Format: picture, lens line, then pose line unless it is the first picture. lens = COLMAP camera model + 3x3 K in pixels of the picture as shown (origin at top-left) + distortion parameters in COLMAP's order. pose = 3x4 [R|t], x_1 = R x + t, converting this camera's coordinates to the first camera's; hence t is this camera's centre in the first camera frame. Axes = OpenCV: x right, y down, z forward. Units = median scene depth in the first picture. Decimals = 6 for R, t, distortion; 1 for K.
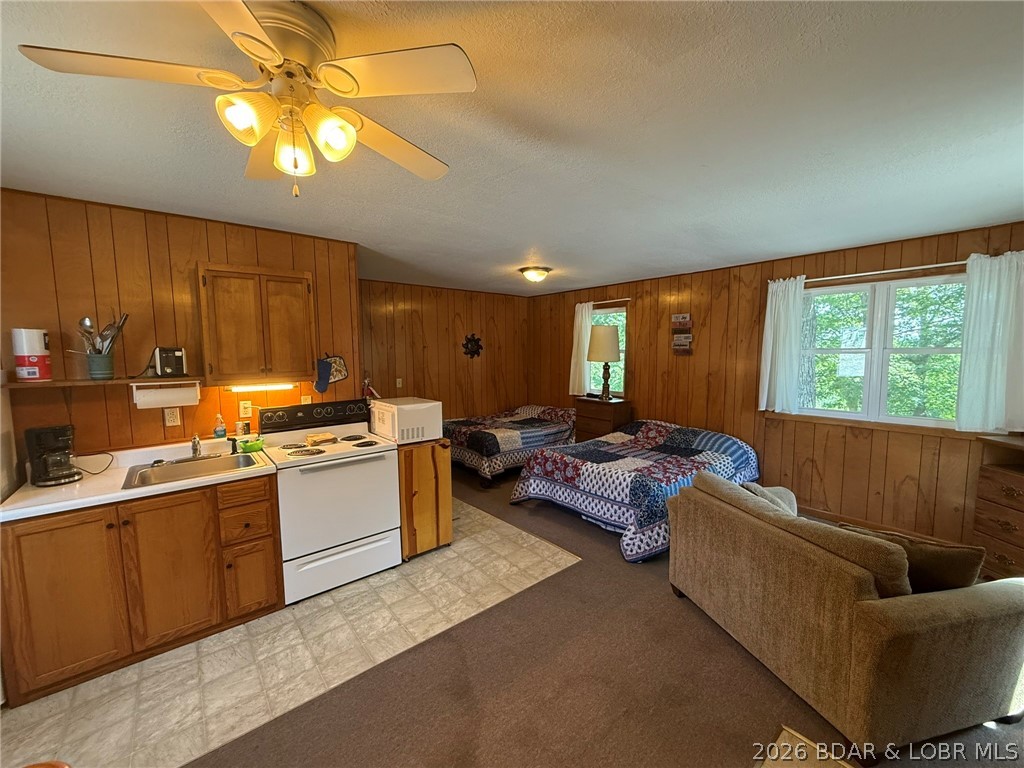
lens RADIAL K [[407.9, 0, 512.0], [0, 407.9, 384.0], [0, 0, 1]] dist [0.001188, -0.000062]
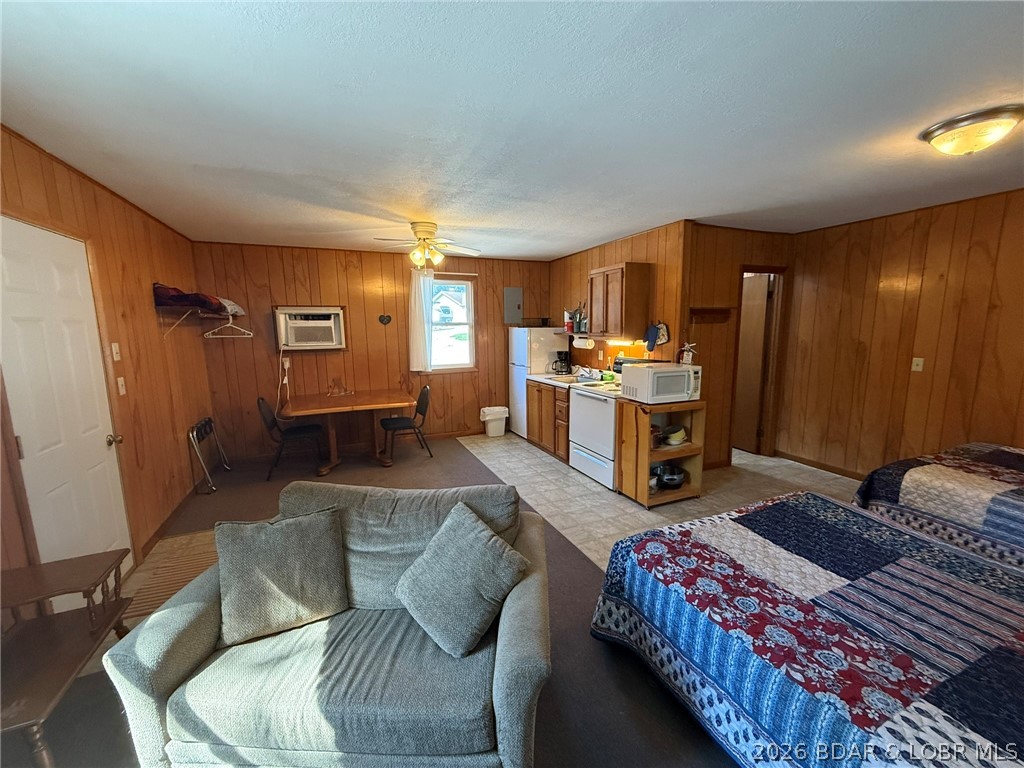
lens RADIAL K [[407.9, 0, 512.0], [0, 407.9, 384.0], [0, 0, 1]] dist [0.001188, -0.000062]
pose [[-0.284451, 0.145798, -0.947539, 0.755580], [-0.065814, 0.983067, 0.171022, -0.058984], [0.956429, 0.111008, -0.270039, 0.794601]]
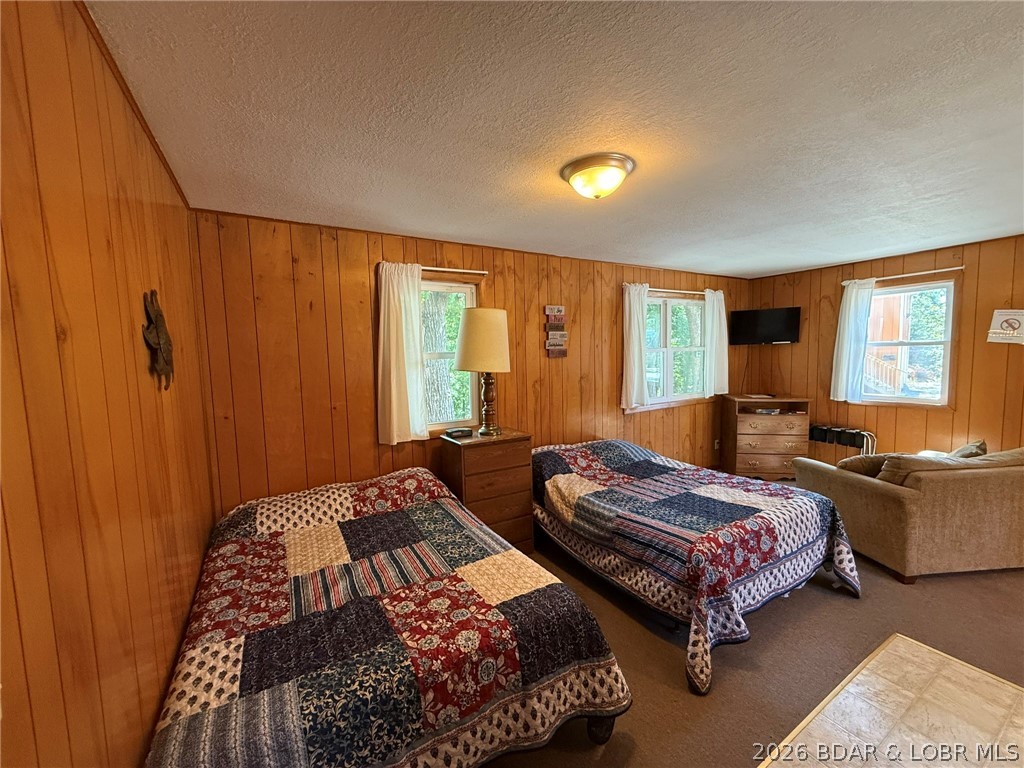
lens RADIAL K [[407.9, 0, 512.0], [0, 407.9, 384.0], [0, 0, 1]] dist [0.001188, -0.000062]
pose [[0.171194, -0.076604, 0.982255, -0.494834], [0.102115, 0.992983, 0.059644, -0.095355], [-0.979931, 0.090092, 0.177815, 1.200231]]
